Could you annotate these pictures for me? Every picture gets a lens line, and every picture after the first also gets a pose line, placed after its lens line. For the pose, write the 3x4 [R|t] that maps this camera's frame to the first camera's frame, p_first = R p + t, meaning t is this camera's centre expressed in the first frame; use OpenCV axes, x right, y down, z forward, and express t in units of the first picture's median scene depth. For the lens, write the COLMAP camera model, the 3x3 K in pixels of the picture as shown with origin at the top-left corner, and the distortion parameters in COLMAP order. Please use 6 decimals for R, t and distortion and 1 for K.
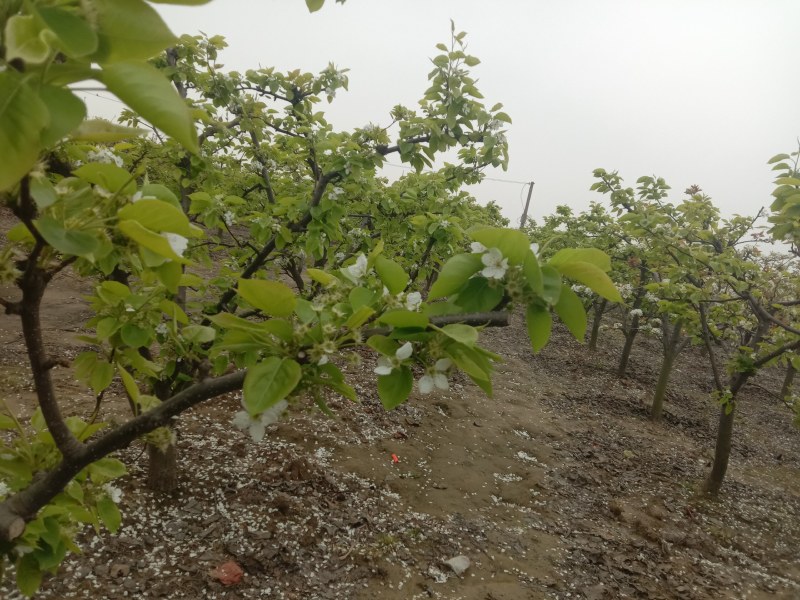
lens RADIAL K [[653.8, 0, 400.0], [0, 653.8, 300.0], [0, 0, 1]] dist [0.091165, -0.182684]
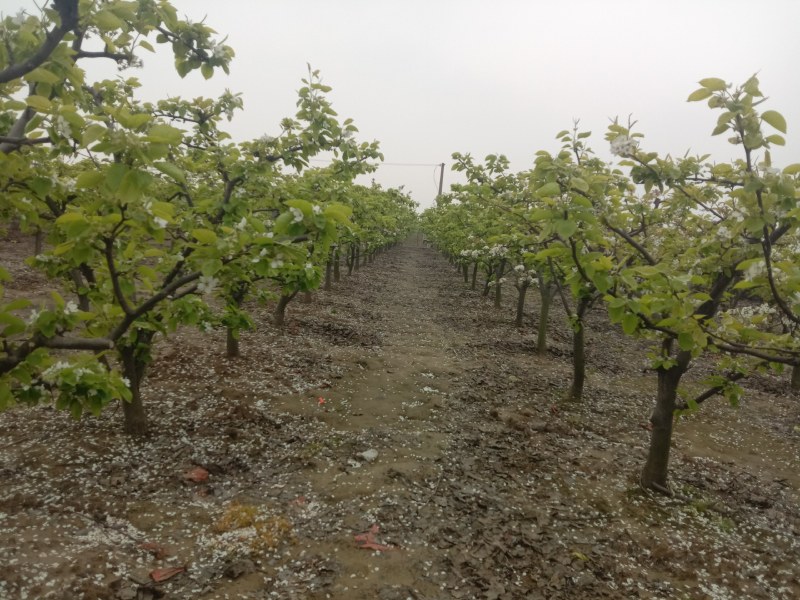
lens RADIAL K [[629.3, 0, 400.0], [0, 629.3, 300.0], [0, 0, 1]] dist [0.110624, -0.270429]
pose [[0.986283, -0.123751, 0.109229, 0.040286], [0.121304, 0.992198, 0.028799, 0.043453], [-0.111941, -0.015154, 0.993599, -0.253004]]
